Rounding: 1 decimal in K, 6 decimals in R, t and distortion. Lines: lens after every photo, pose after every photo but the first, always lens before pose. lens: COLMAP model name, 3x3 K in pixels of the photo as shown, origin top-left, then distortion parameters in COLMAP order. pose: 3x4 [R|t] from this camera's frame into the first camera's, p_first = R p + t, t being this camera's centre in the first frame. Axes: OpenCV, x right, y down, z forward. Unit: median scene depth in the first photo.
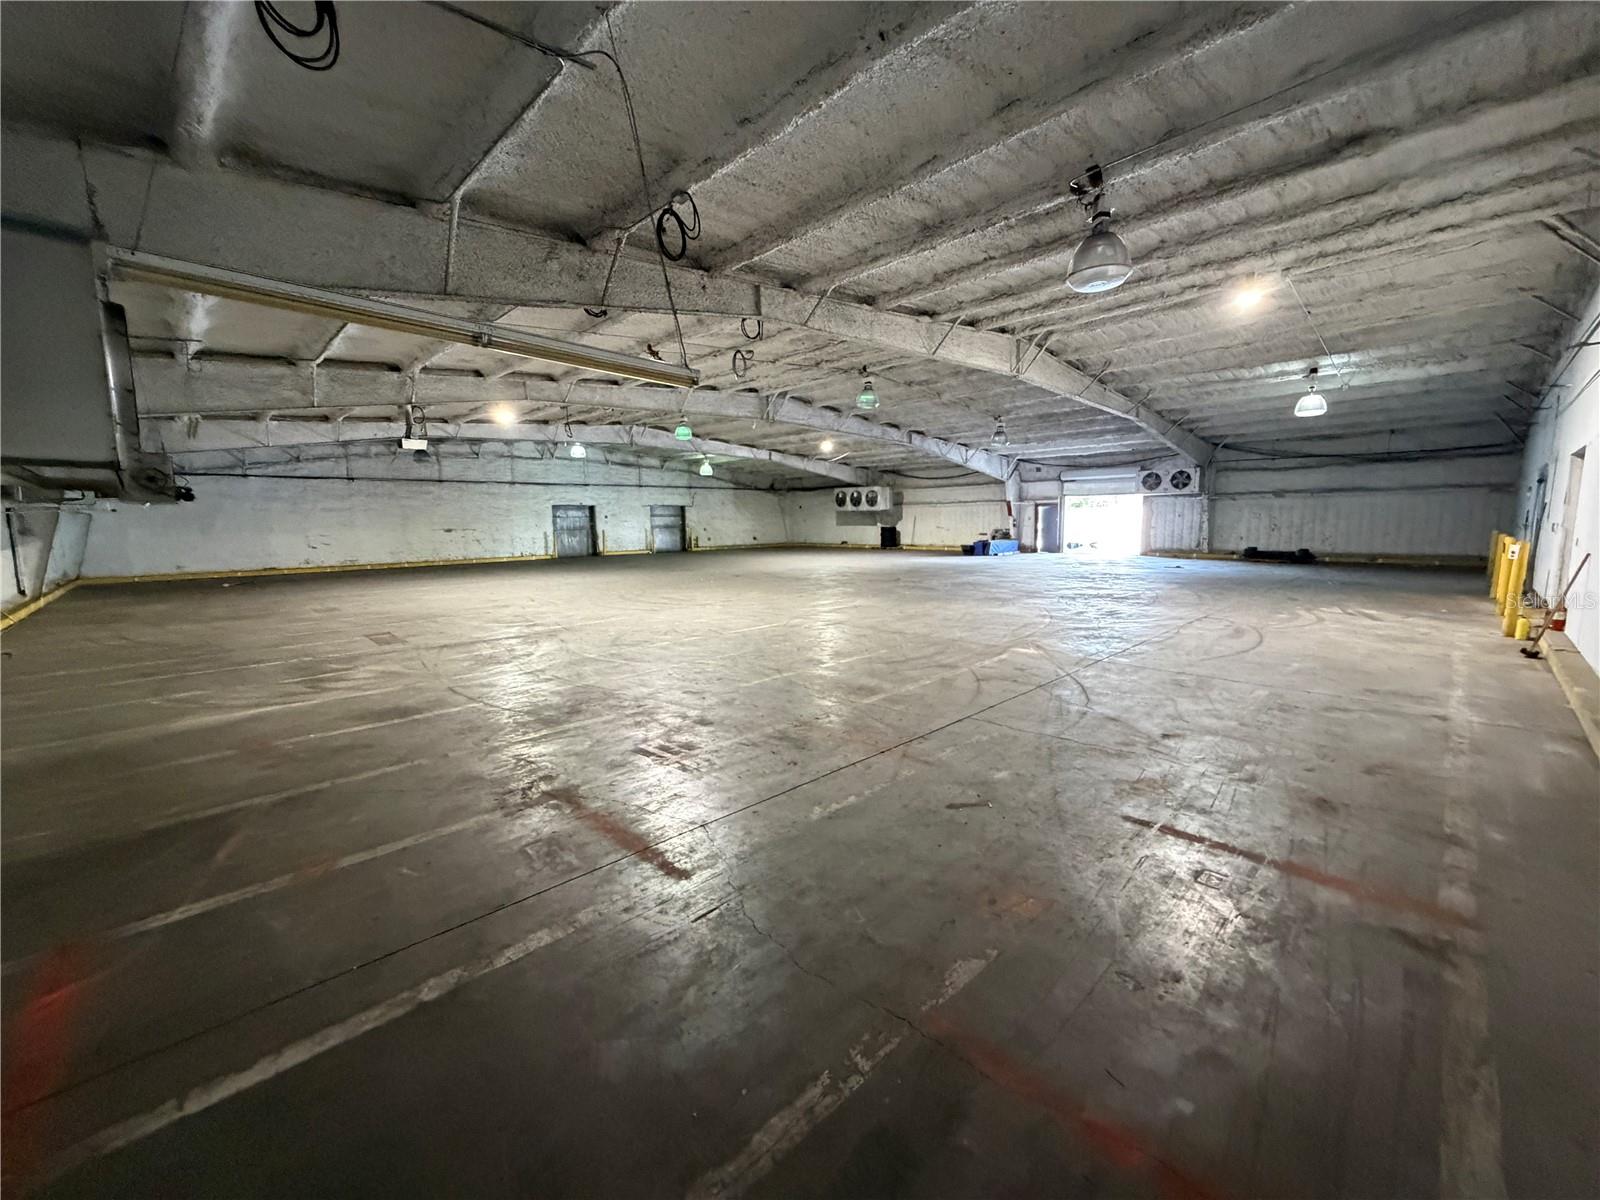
lens RADIAL K [[635.5, 0, 802.6], [0, 635.5, 603.0], [0, 0, 1]] dist [0.004157, 0.000046]
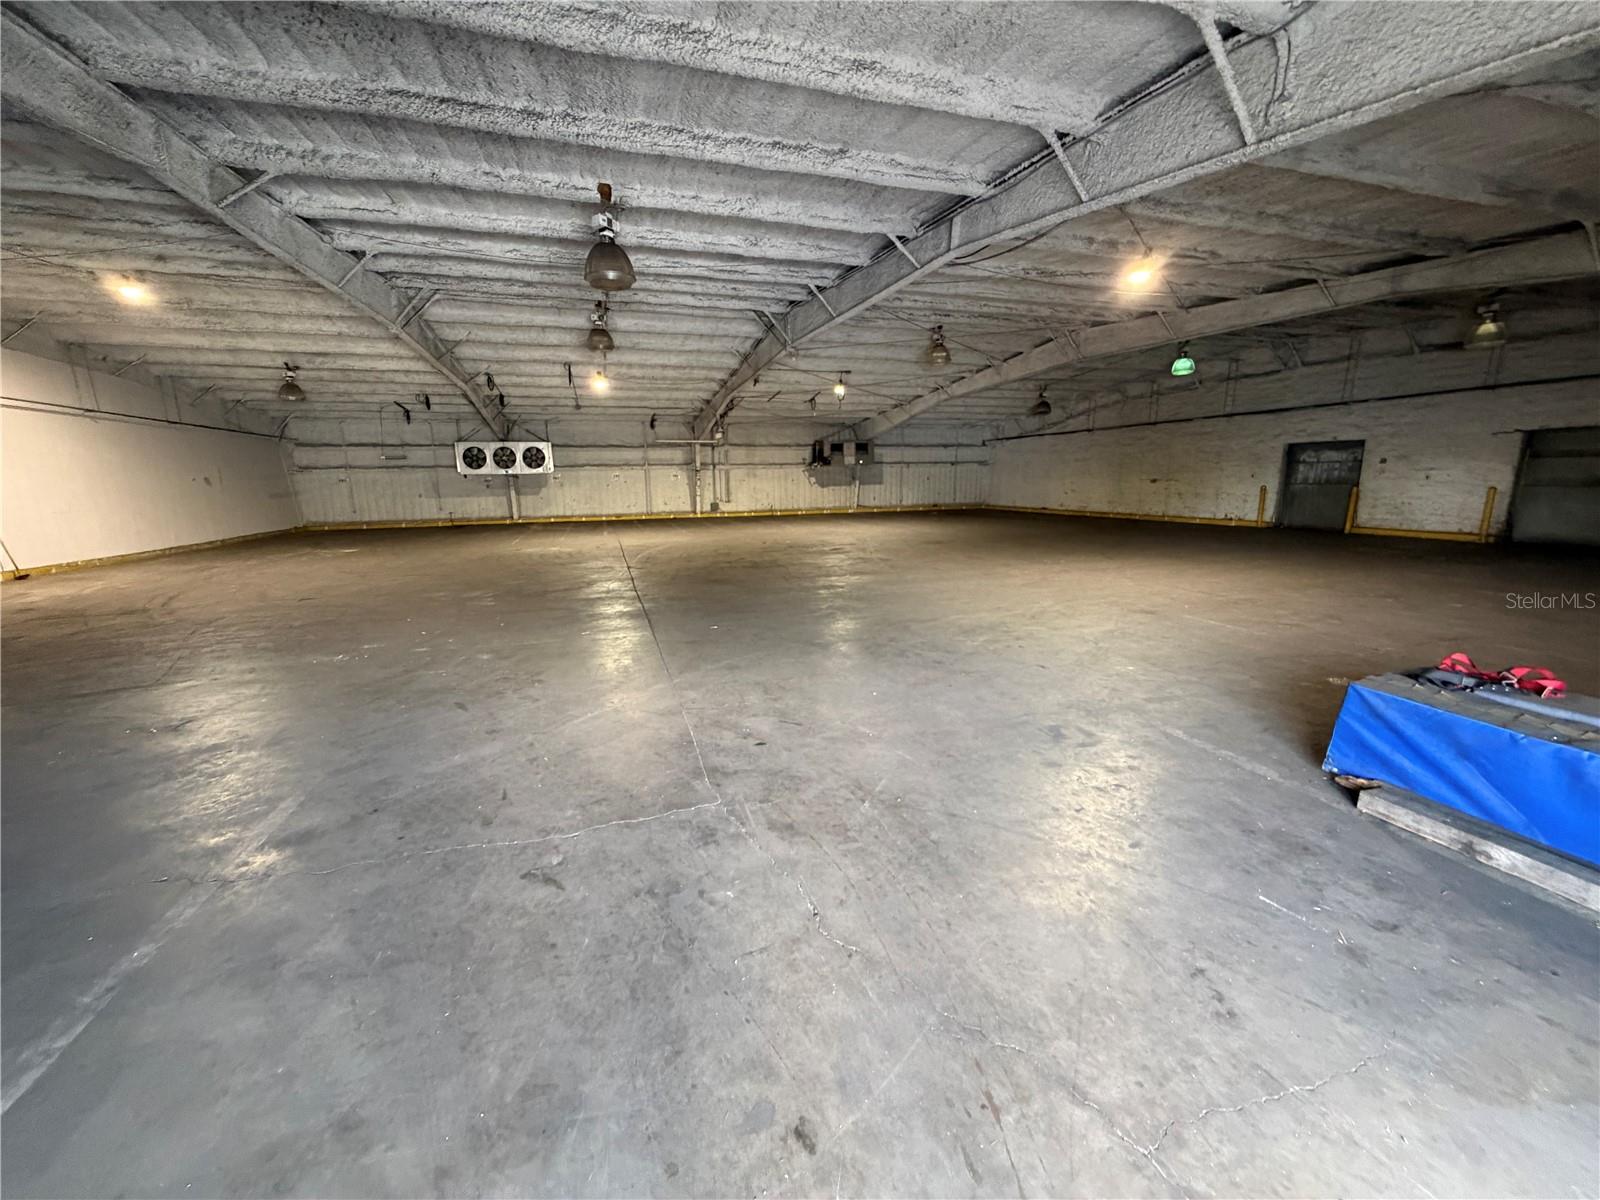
lens RADIAL K [[635.5, 0, 803.3], [0, 635.5, 603.7], [0, 0, 1]] dist [0.004157, 0.000046]
pose [[-0.454714, 0.187257, -0.870730, 0.384180], [-0.106425, 0.959219, 0.261865, -0.109422], [0.884256, 0.211741, -0.416241, 0.821975]]
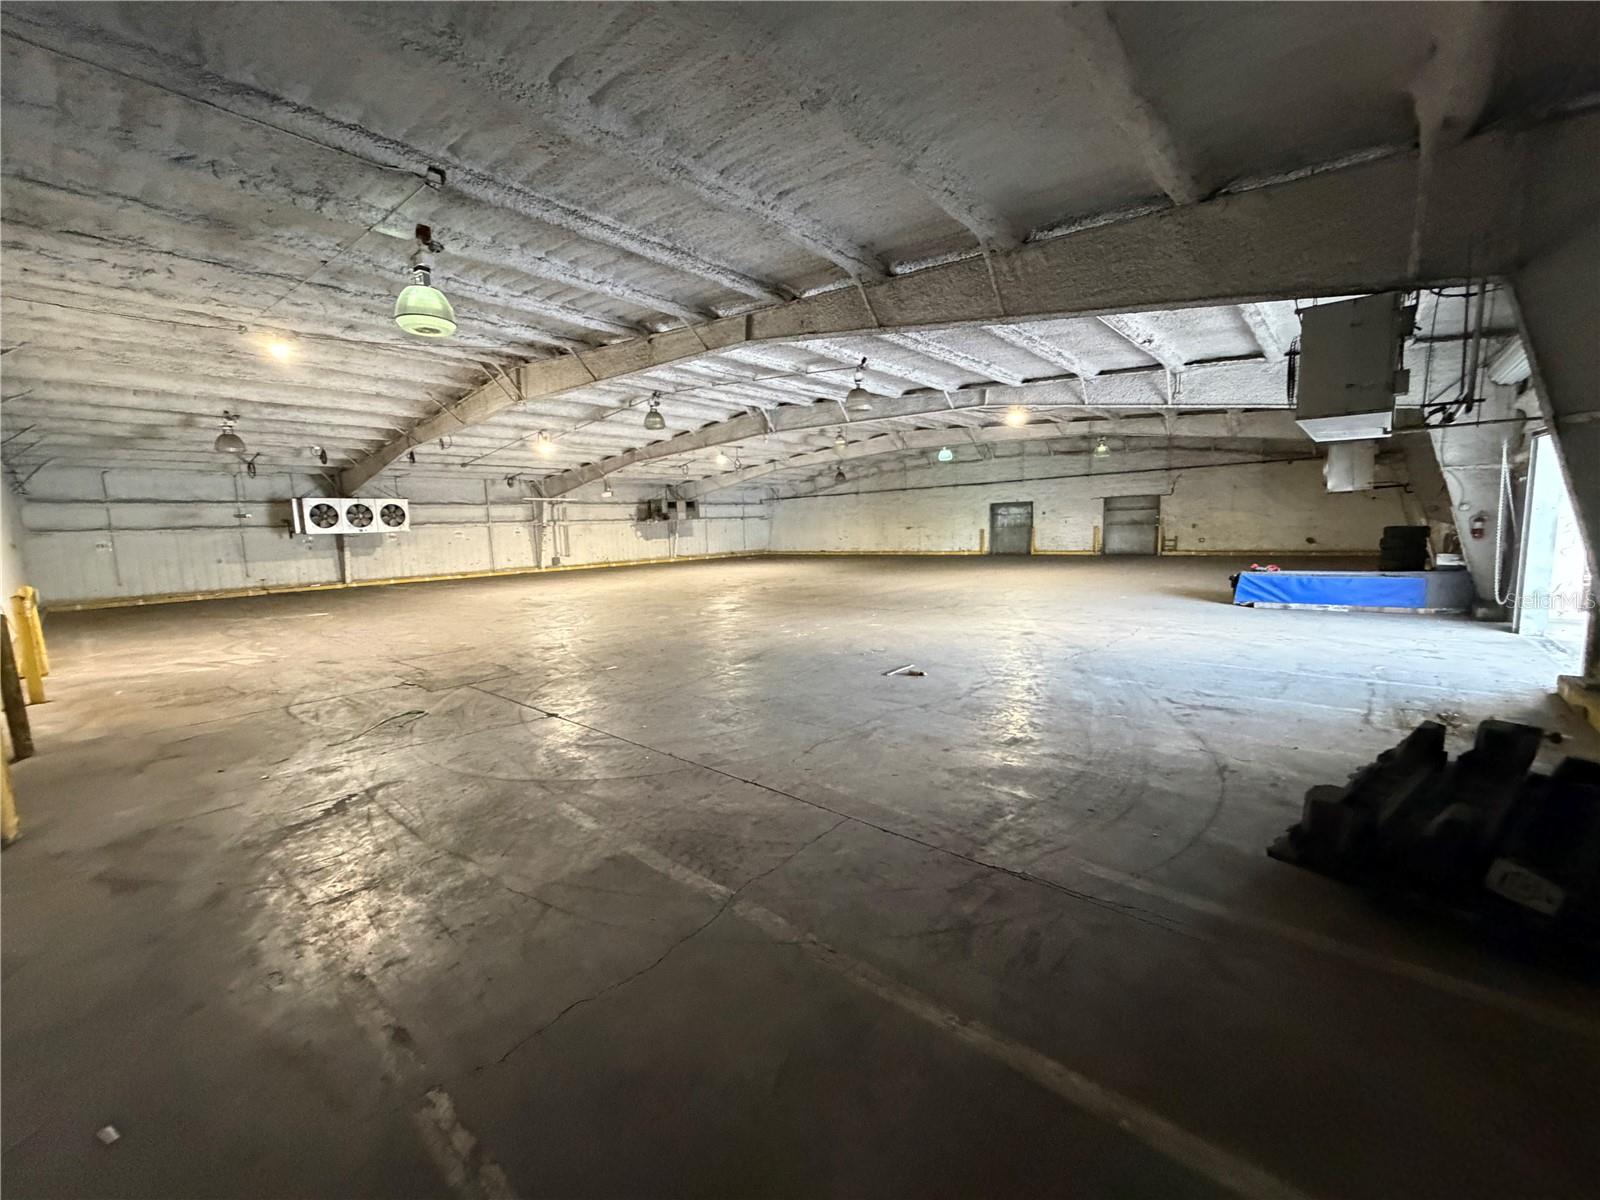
lens RADIAL K [[635.5, 0, 802.3], [0, 635.5, 594.9], [0, 0, 1]] dist [0.004157, 0.000046]
pose [[0.076022, 0.112717, -0.990715, 0.590338], [-0.105240, 0.988947, 0.104441, -0.077597], [0.991537, 0.096323, 0.087045, 0.583995]]
